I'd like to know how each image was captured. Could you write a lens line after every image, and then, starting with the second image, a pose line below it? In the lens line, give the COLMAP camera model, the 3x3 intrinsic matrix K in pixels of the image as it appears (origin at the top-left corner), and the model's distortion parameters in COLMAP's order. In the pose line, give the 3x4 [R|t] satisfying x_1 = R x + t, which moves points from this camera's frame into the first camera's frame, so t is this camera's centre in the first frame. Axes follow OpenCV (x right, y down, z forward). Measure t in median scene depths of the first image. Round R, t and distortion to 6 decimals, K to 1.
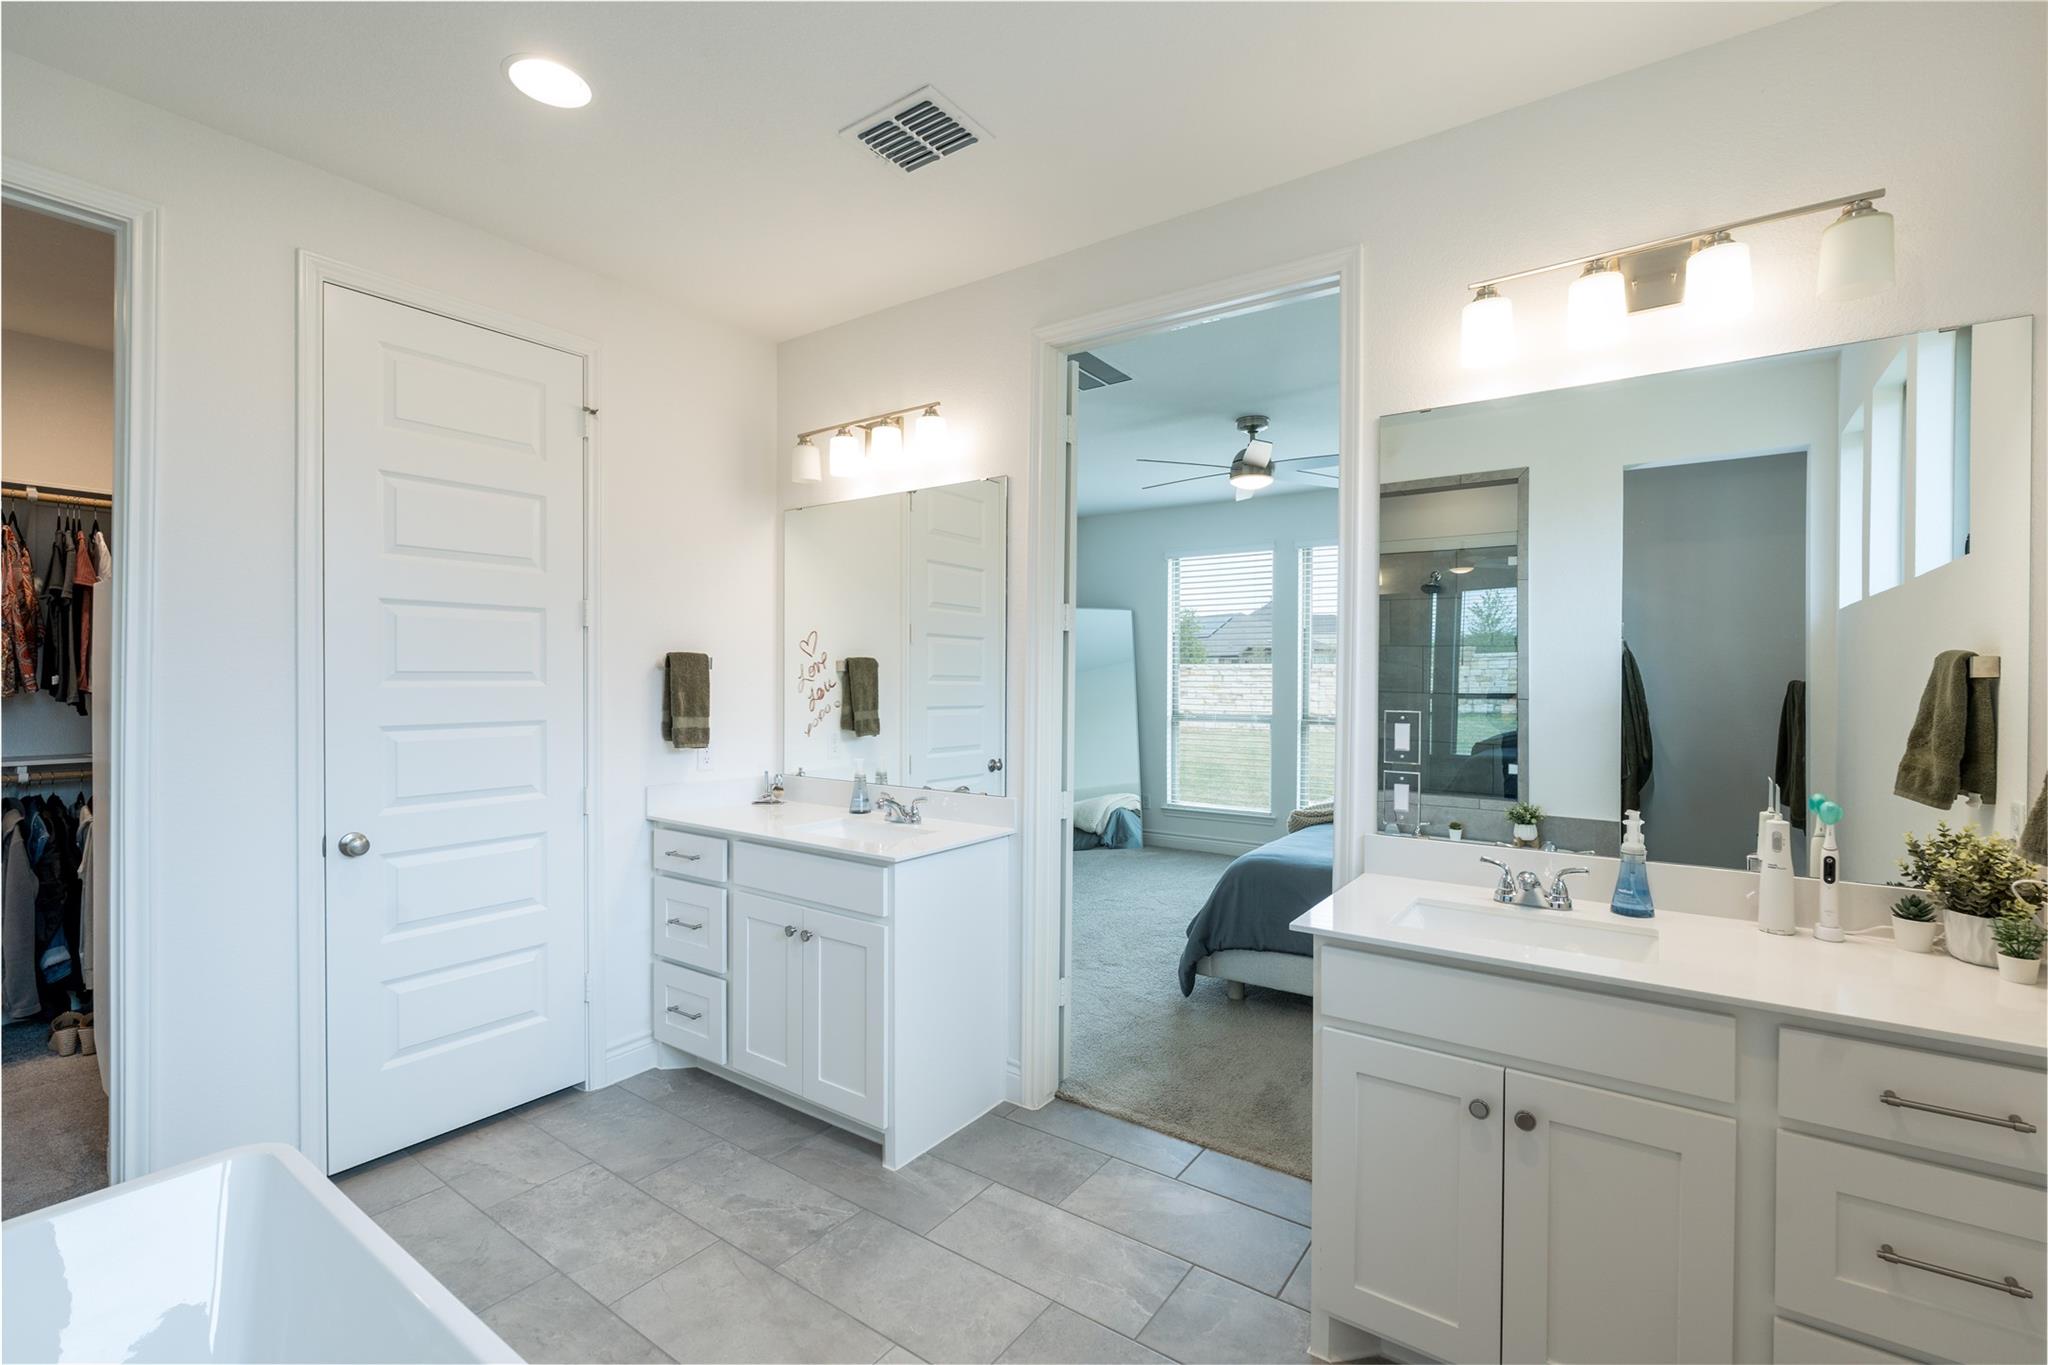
lens RADIAL K [[894.7, 0, 1024.0], [0, 894.7, 682.5], [0, 0, 1]] dist [-0.009030, 0.000482]
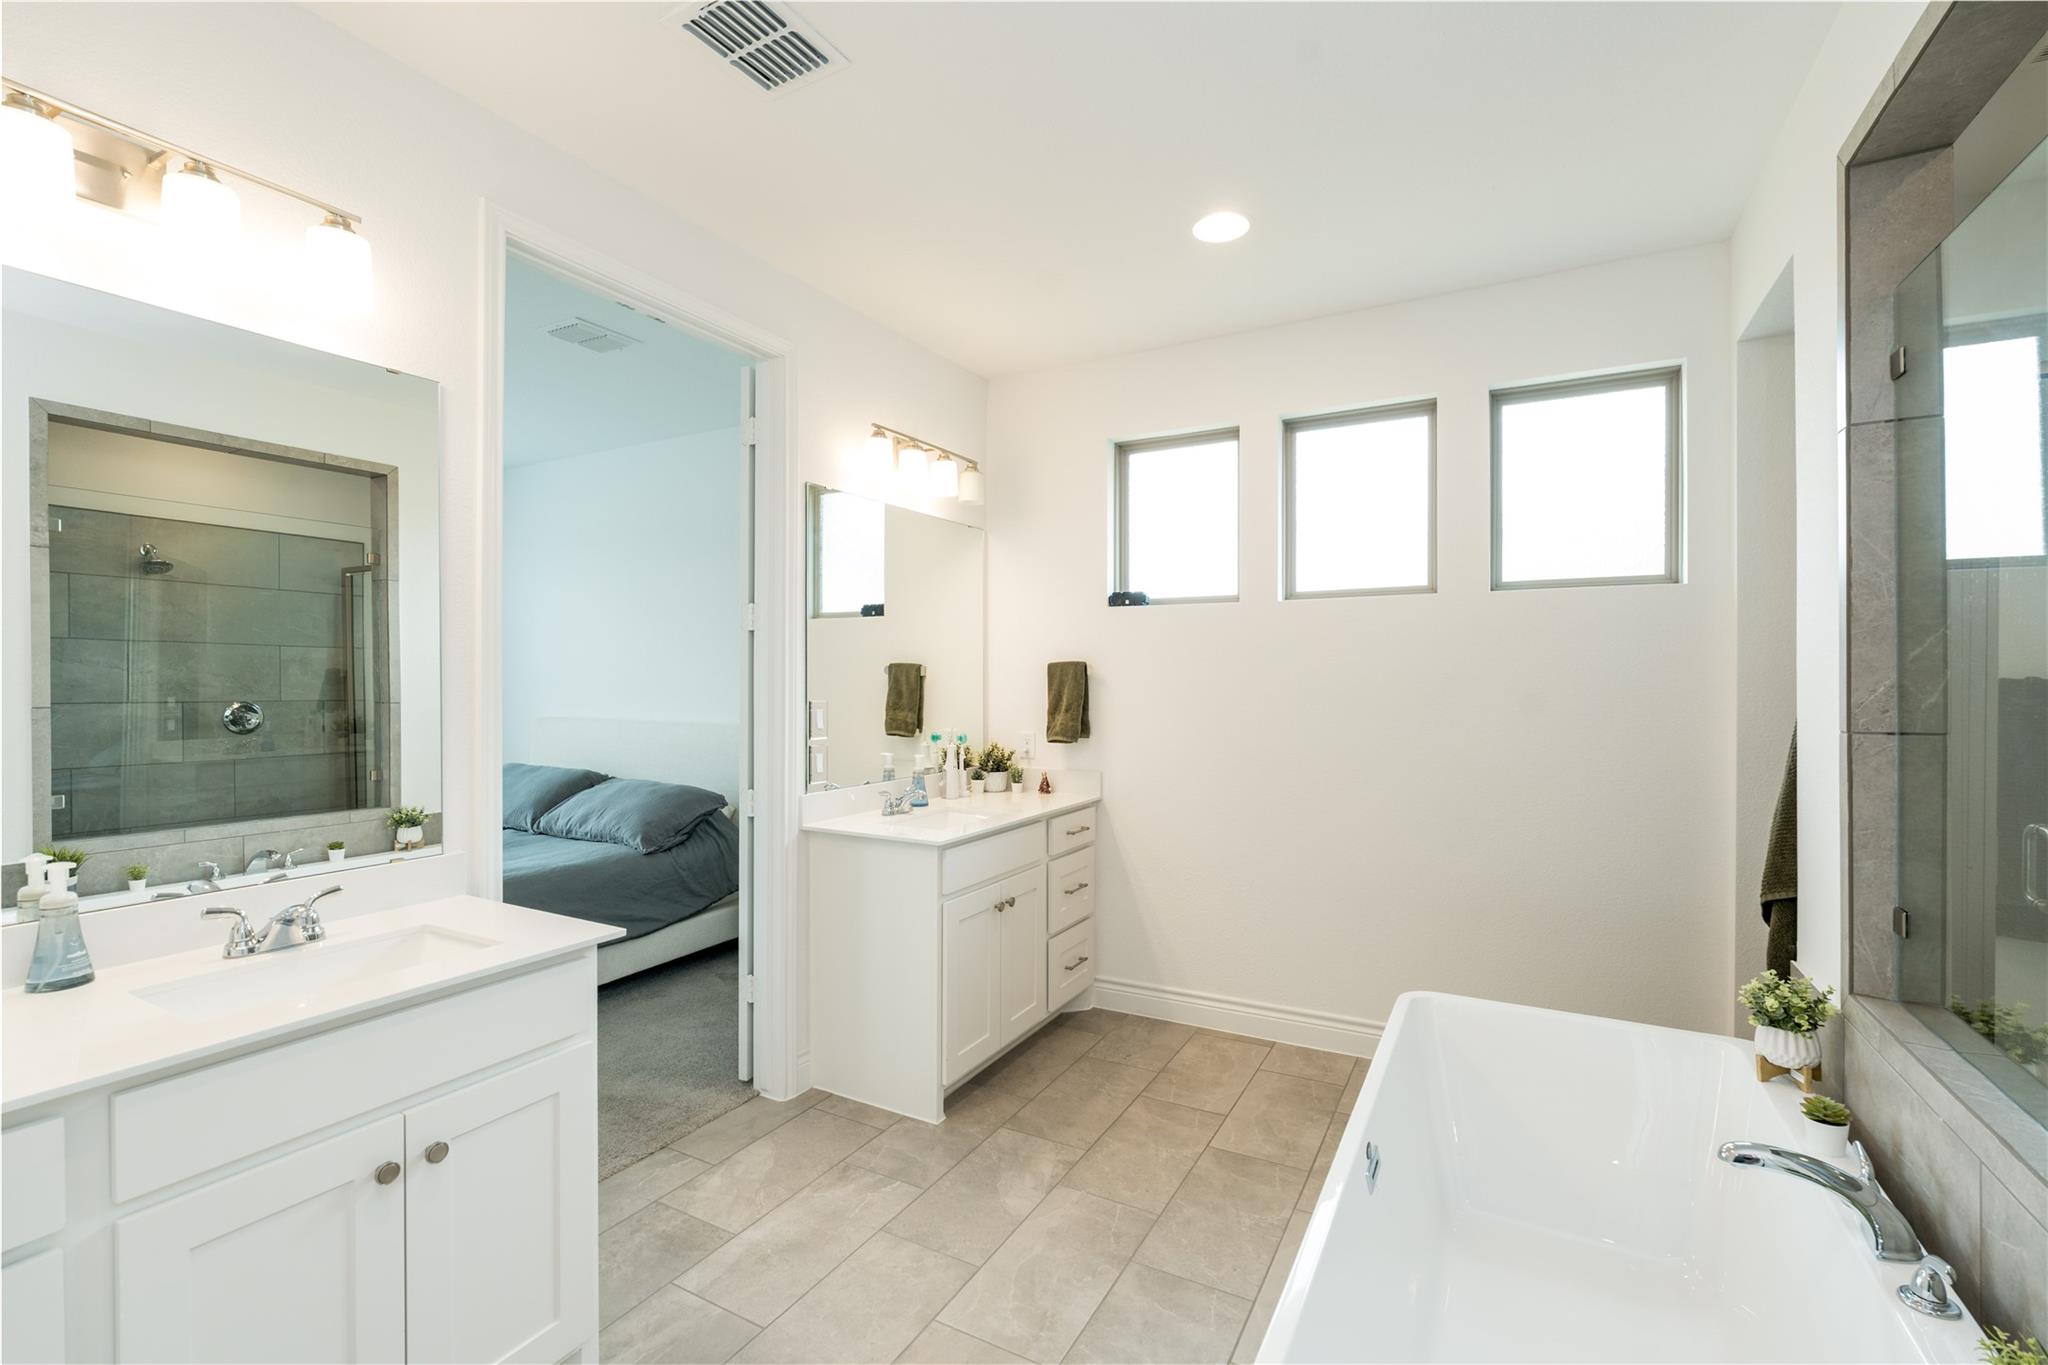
lens RADIAL K [[894.7, 0, 1024.0], [0, 894.7, 682.5], [0, 0, 1]] dist [-0.009030, 0.000482]
pose [[-0.100568, -0.014123, 0.994830, -1.018427], [0.015001, 0.999764, 0.015710, -0.015882], [-0.994817, 0.016504, -0.100333, 0.848778]]
